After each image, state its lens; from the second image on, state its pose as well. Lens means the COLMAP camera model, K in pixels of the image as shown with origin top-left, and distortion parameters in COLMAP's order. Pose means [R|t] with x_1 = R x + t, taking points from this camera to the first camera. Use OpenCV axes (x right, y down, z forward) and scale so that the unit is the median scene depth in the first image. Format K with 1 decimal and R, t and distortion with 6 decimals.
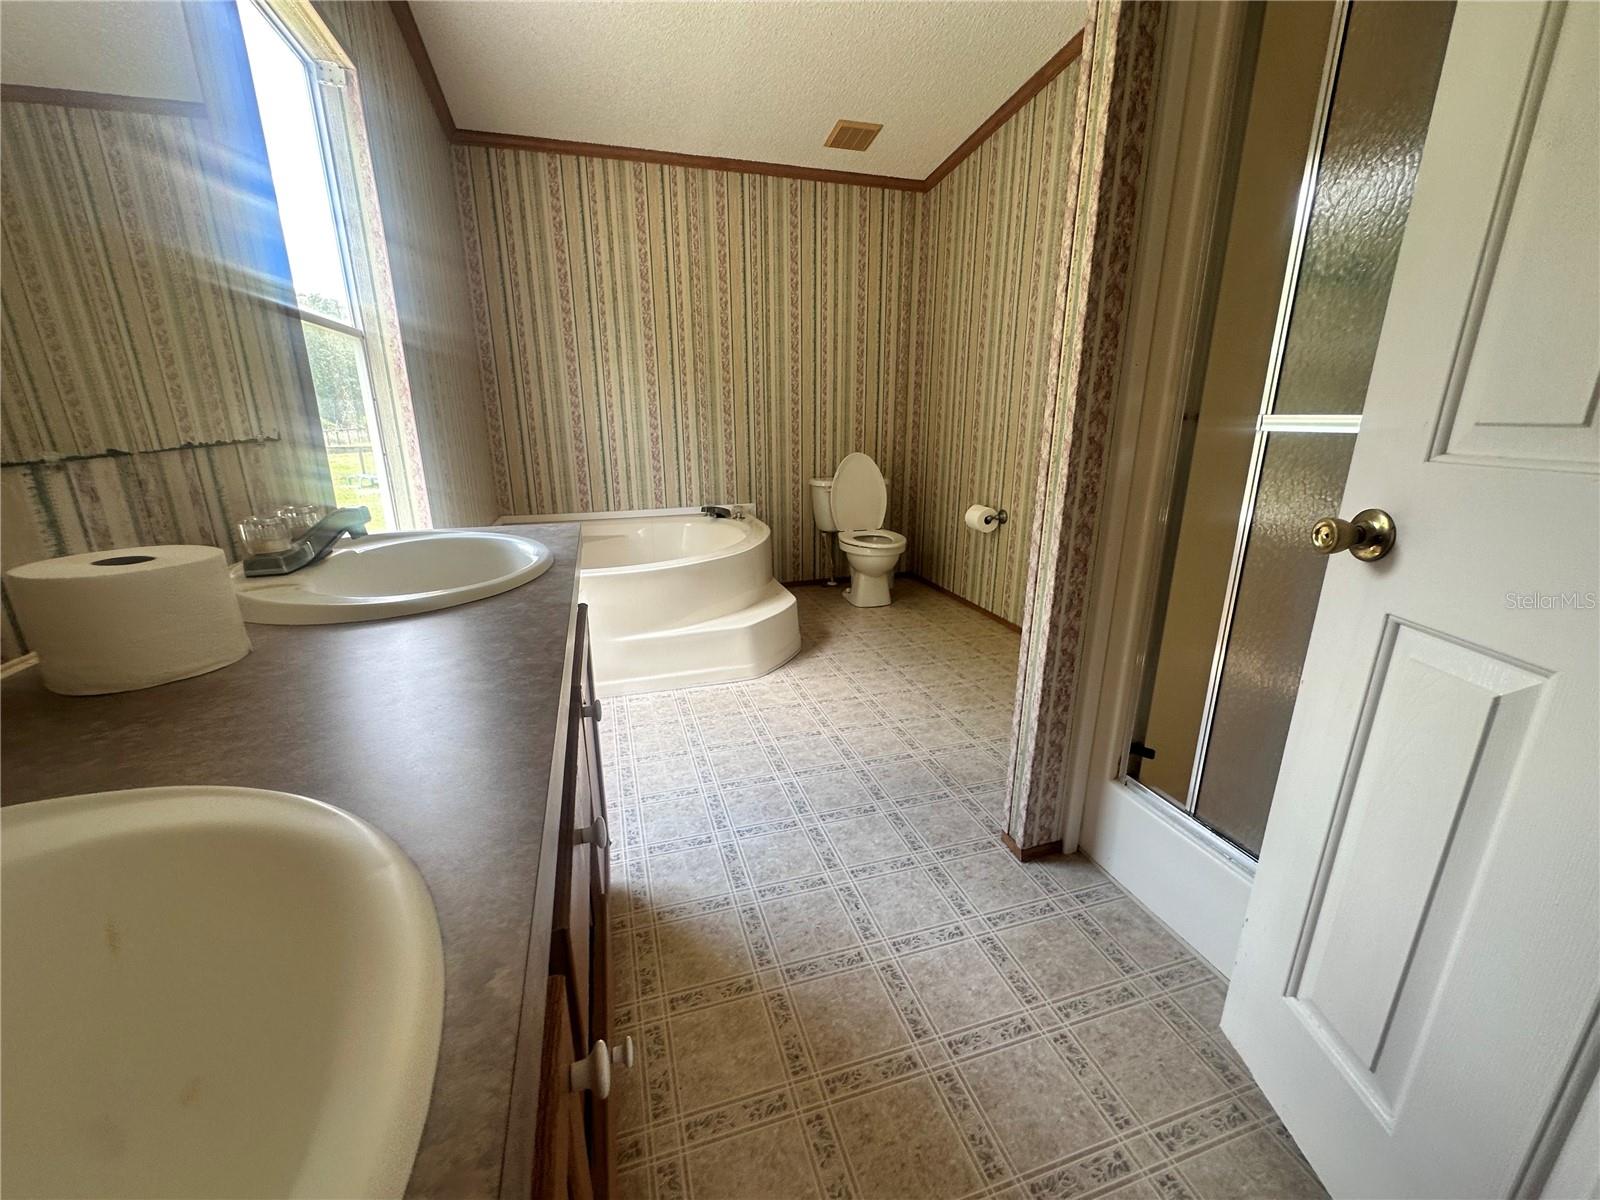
lens RADIAL K [[645.6, 0, 800.0], [0, 645.6, 600.0], [0, 0, 1]] dist [0.000434, 0.000339]
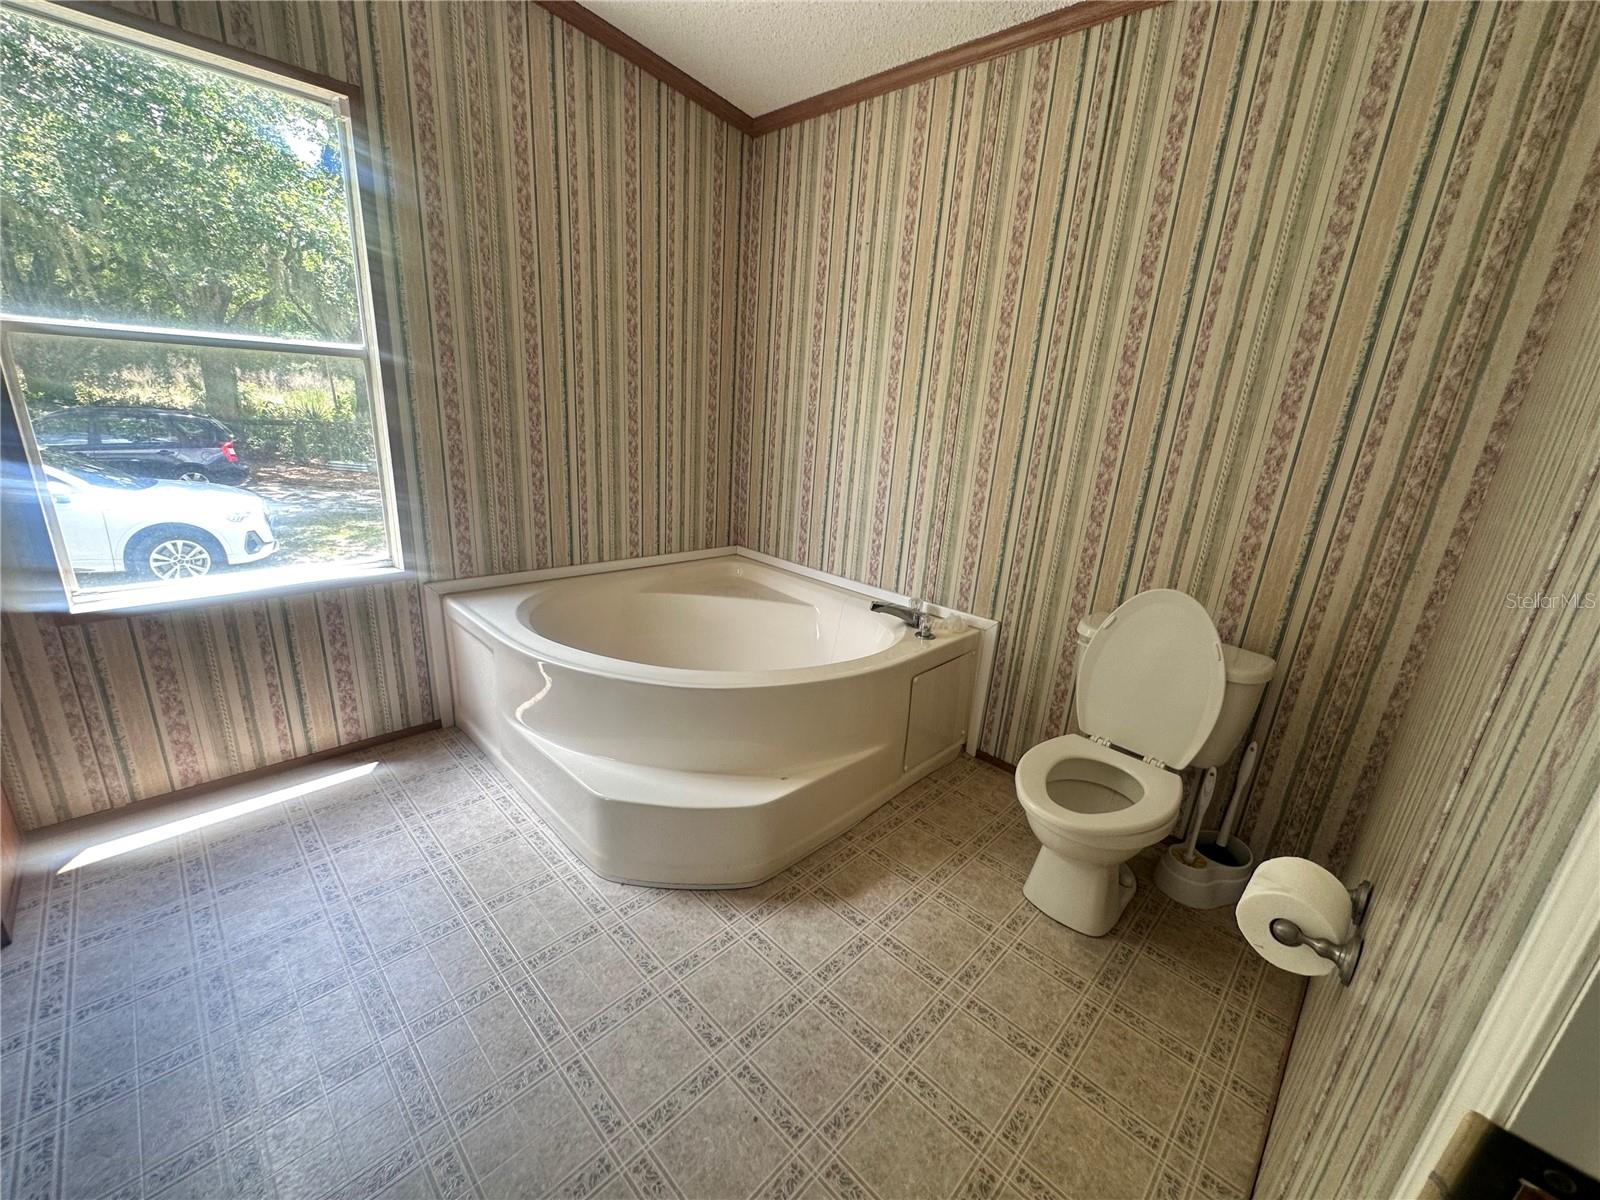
lens RADIAL K [[645.6, 0, 800.0], [0, 645.6, 600.0], [0, 0, 1]] dist [0.000434, 0.000339]
pose [[0.472524, 0.291983, -0.831545, 0.372291], [-0.316270, 0.936857, 0.149242, -0.227964], [0.822615, 0.192473, 0.535032, 0.612187]]
